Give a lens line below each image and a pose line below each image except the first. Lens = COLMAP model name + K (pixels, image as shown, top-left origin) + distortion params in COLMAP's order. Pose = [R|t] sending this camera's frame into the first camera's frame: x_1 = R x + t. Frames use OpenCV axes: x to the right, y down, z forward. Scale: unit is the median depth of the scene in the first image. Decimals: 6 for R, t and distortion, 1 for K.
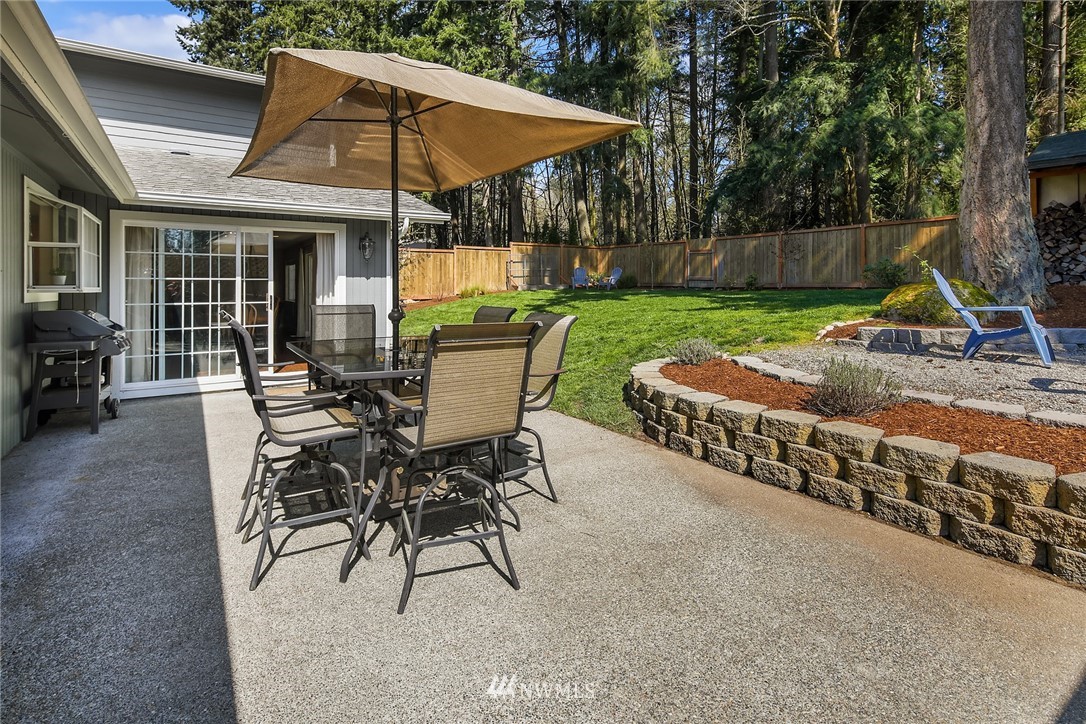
lens RADIAL K [[527.6, 0, 533.9], [0, 527.6, 288.7], [0, 0, 1]] dist [-0.004783, -0.001066]
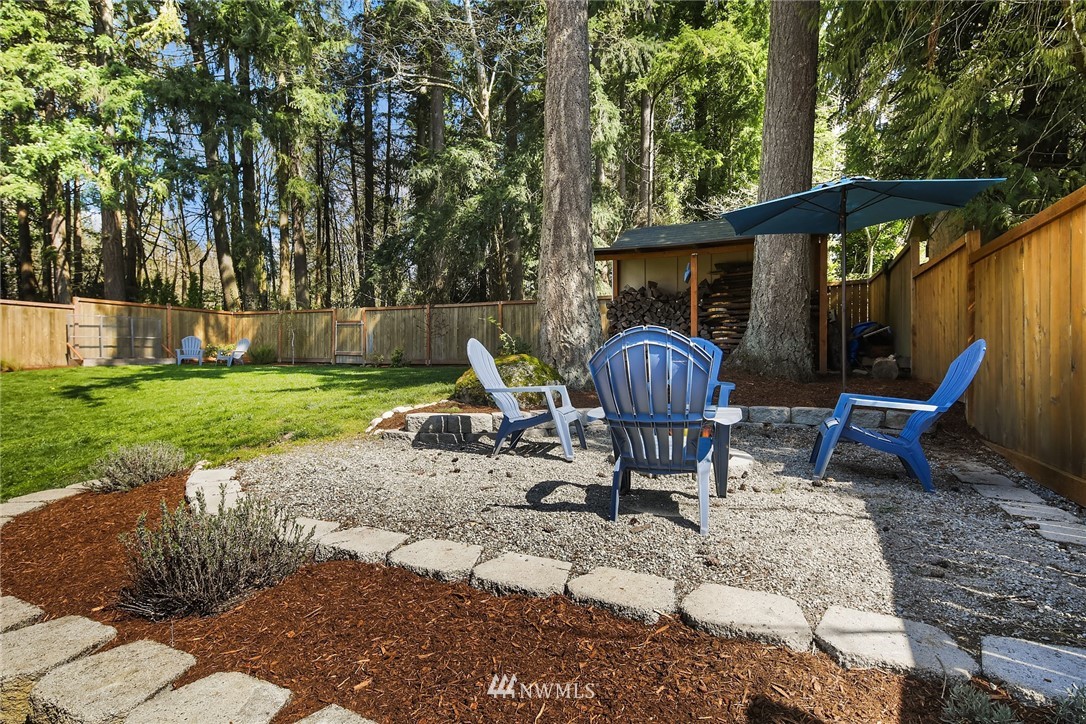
lens RADIAL K [[527.6, 0, 543.6], [0, 527.6, 365.7], [0, 0, 1]] dist [-0.004783, -0.001066]
pose [[0.846143, 0.004756, 0.532934, 0.156888], [-0.005011, 0.999987, -0.000969, 0.000771], [-0.532932, -0.001851, 0.846156, 0.101131]]
